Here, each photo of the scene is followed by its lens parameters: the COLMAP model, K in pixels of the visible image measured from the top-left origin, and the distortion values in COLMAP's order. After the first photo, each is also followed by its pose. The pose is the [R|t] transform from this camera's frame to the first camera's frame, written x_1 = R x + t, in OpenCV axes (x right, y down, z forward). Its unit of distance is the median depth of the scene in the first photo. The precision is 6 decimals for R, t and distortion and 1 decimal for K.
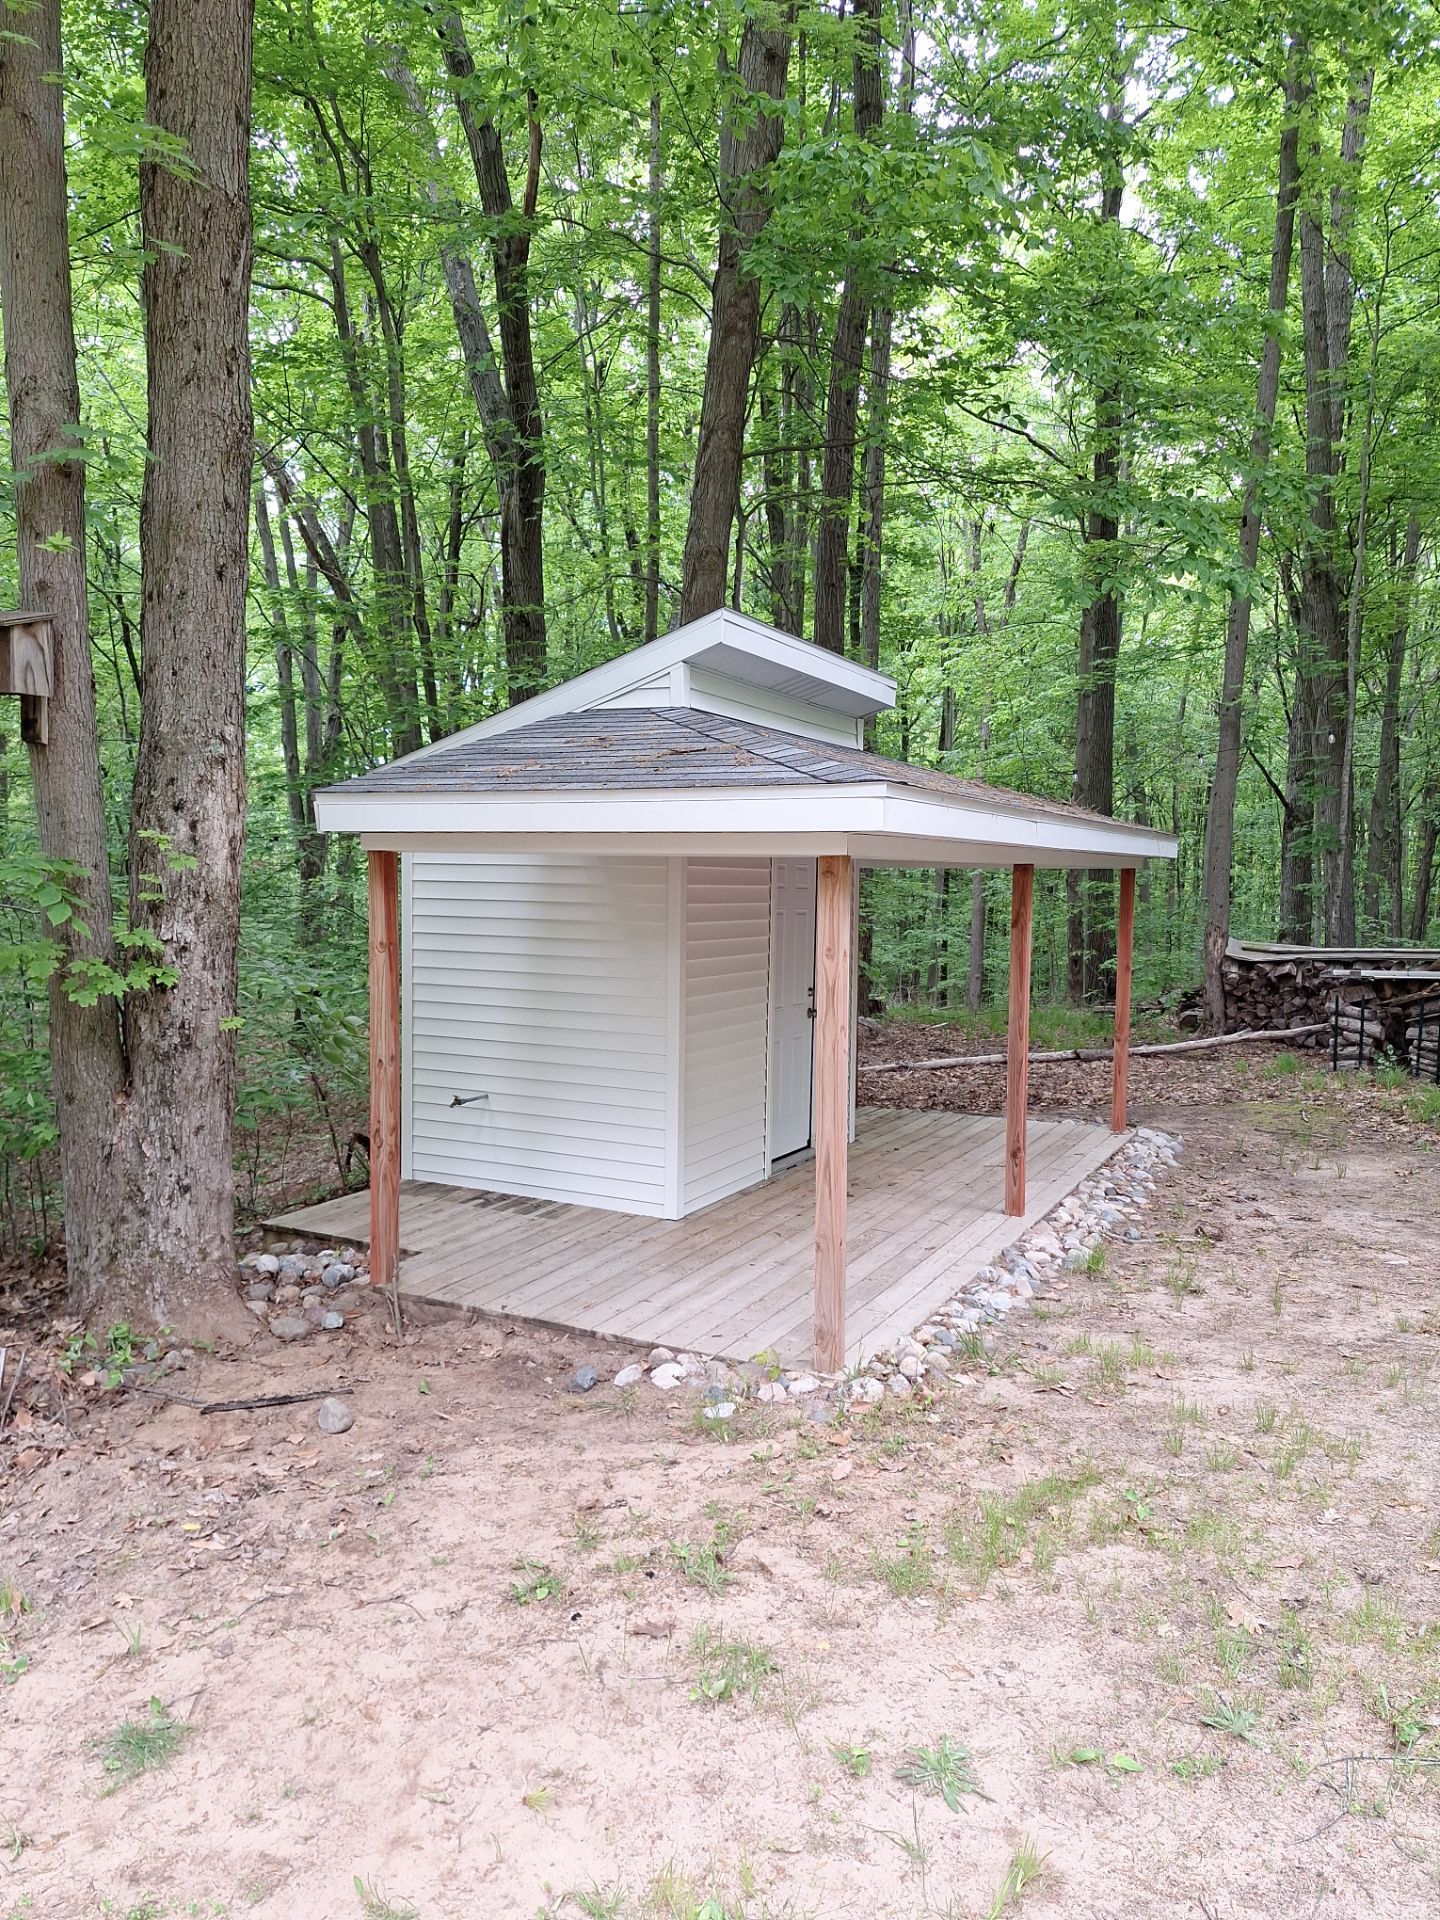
lens RADIAL K [[1326.7, 0, 726.8], [0, 1326.7, 965.5], [0, 0, 1]] dist [-0.006001, -0.004266]
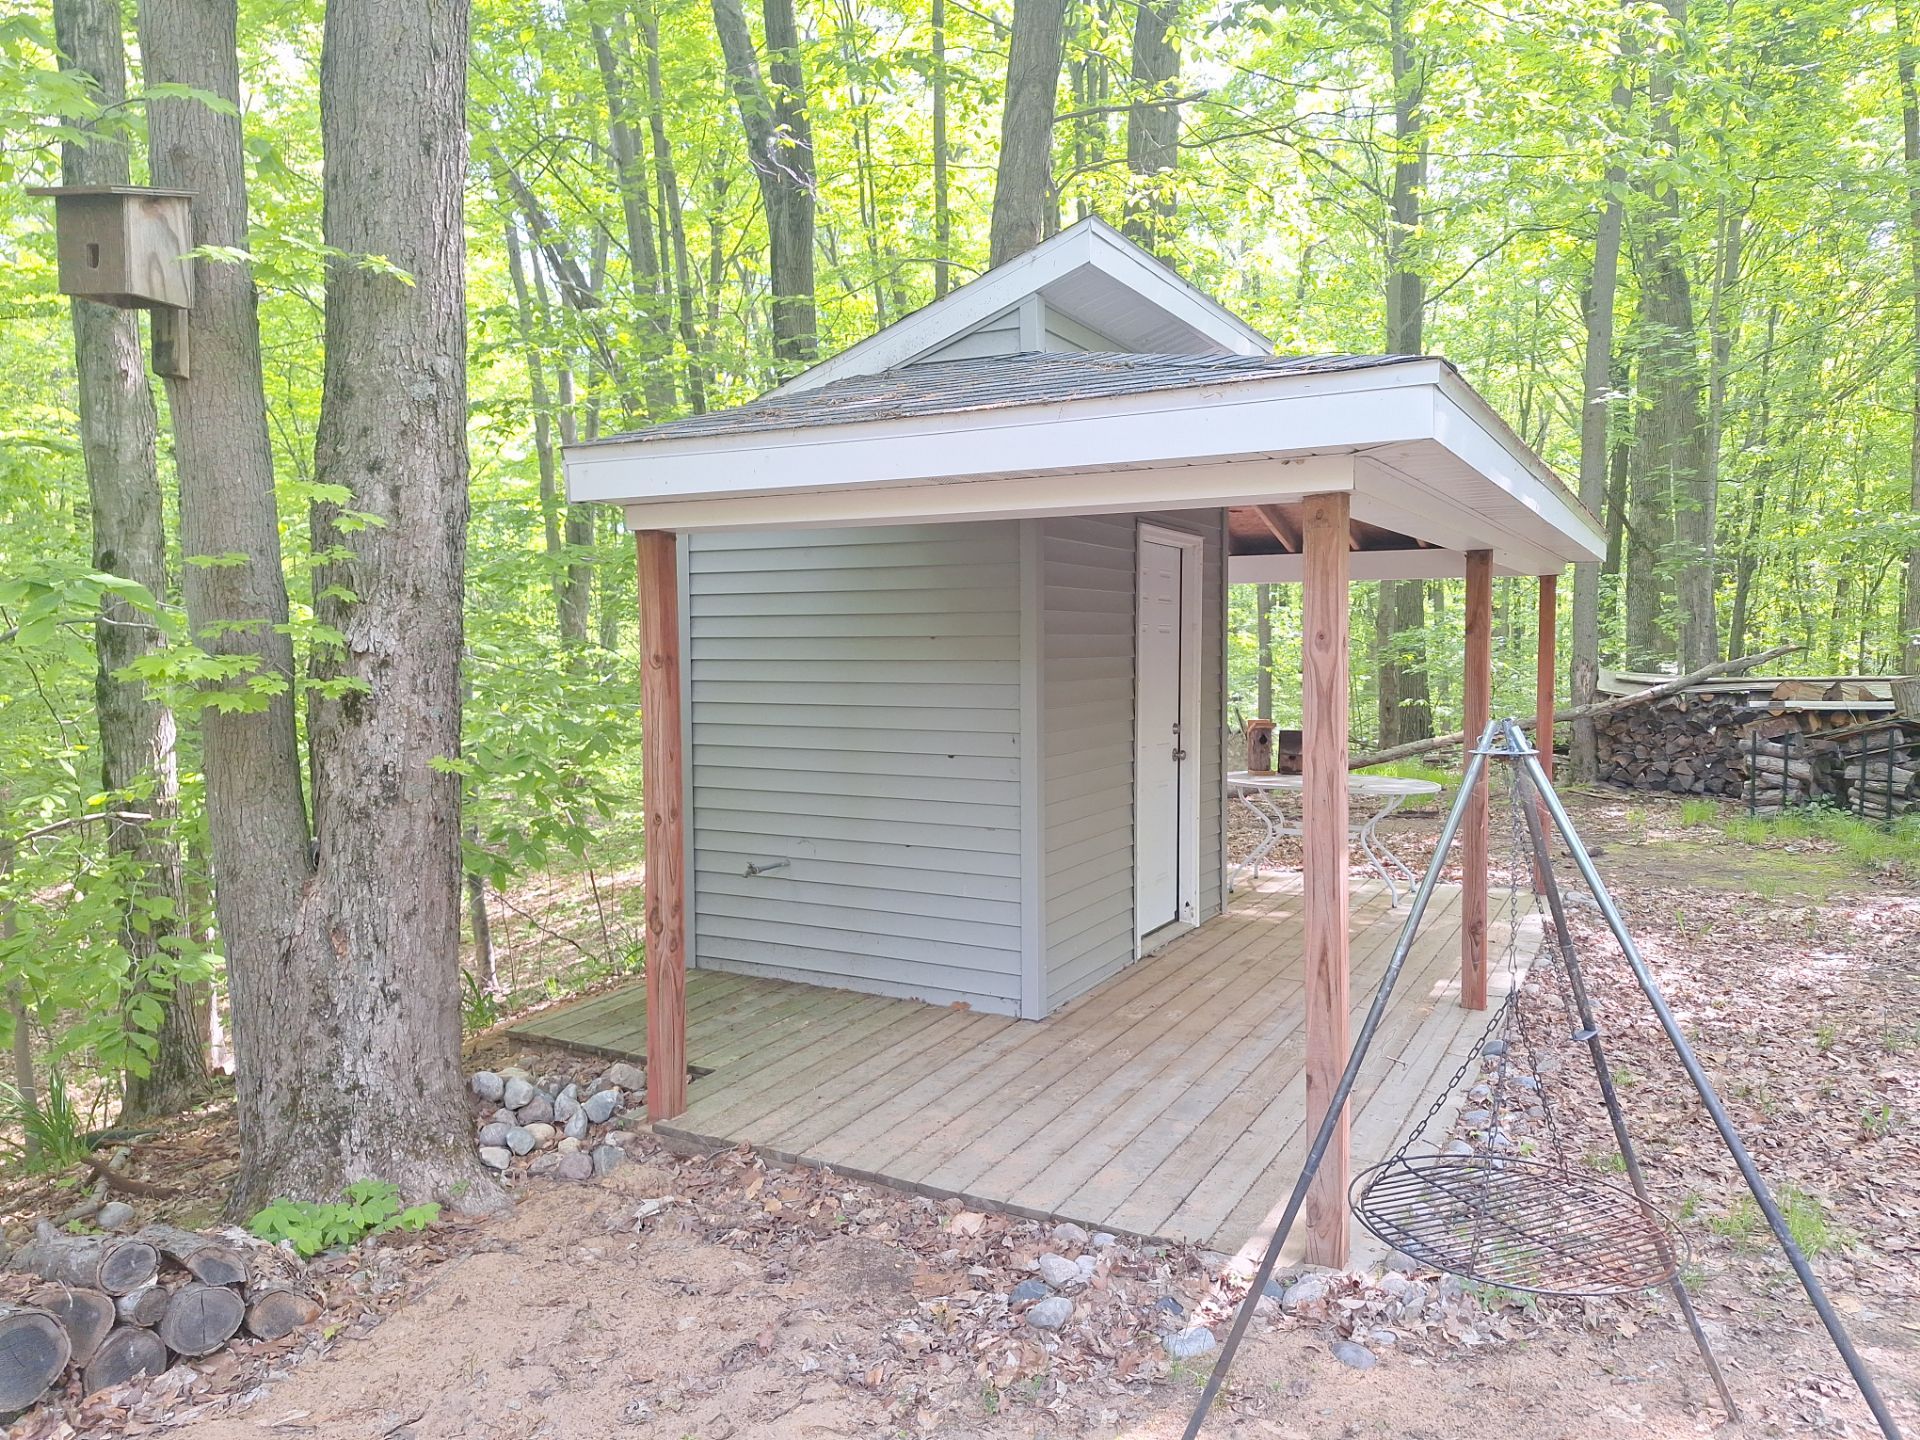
lens RADIAL K [[1326.7, 0, 921.6], [0, 1326.7, 713.9], [0, 0, 1]] dist [-0.006001, -0.004266]
pose [[0.998553, -0.021375, -0.049352, -0.081949], [0.020723, 0.999692, -0.013673, 0.029906], [0.049629, 0.012631, 0.998688, 0.290488]]
